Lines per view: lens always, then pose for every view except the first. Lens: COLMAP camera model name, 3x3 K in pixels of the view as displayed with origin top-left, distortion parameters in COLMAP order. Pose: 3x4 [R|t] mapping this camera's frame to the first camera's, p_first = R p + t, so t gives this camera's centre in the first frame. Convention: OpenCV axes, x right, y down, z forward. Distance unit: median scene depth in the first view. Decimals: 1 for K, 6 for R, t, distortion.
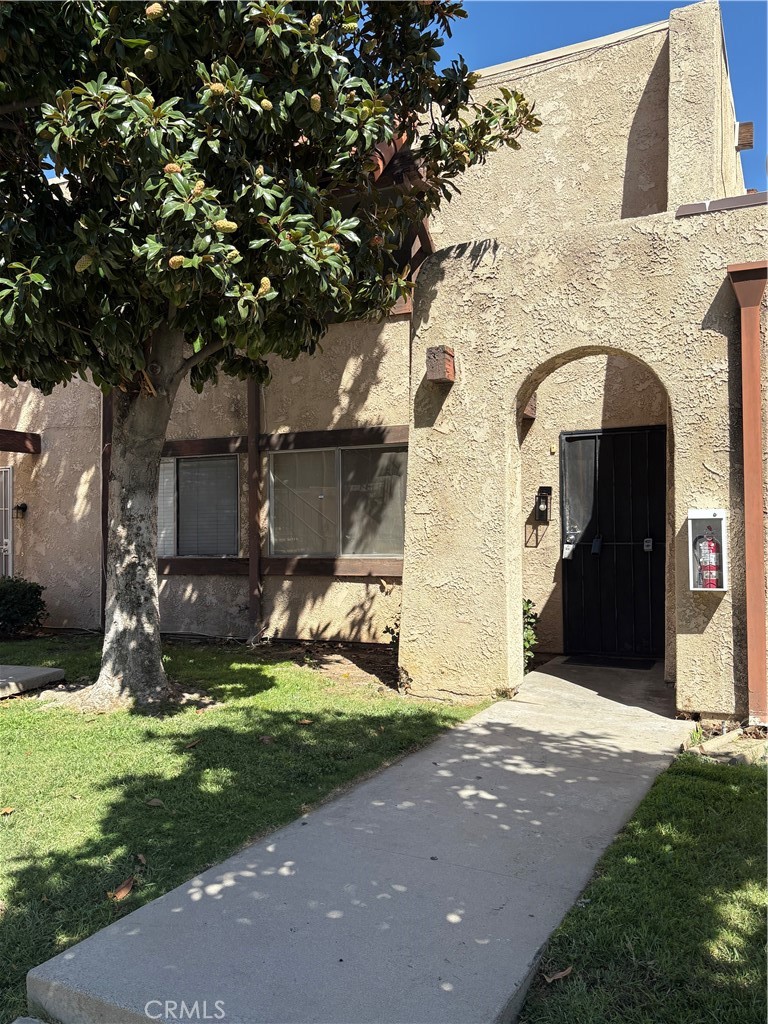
lens RADIAL K [[836.4, 0, 384.8], [0, 836.4, 513.7], [0, 0, 1]] dist [0.049614, -0.027108]
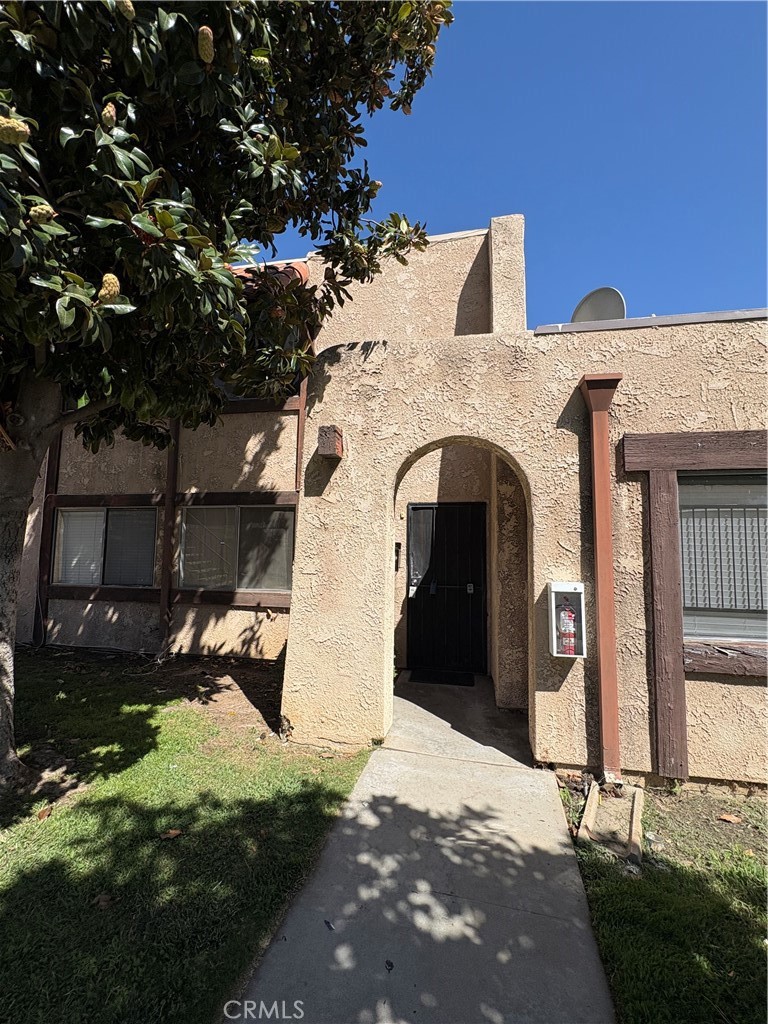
lens RADIAL K [[448.5, 0, 383.6], [0, 448.5, 508.4], [0, 0, 1]] dist [-0.003249, -0.000559]
pose [[0.969772, 0.041594, 0.240443, -0.006148], [-0.025784, 0.997316, -0.068532, -0.050872], [-0.242648, 0.060261, 0.968241, 0.411544]]
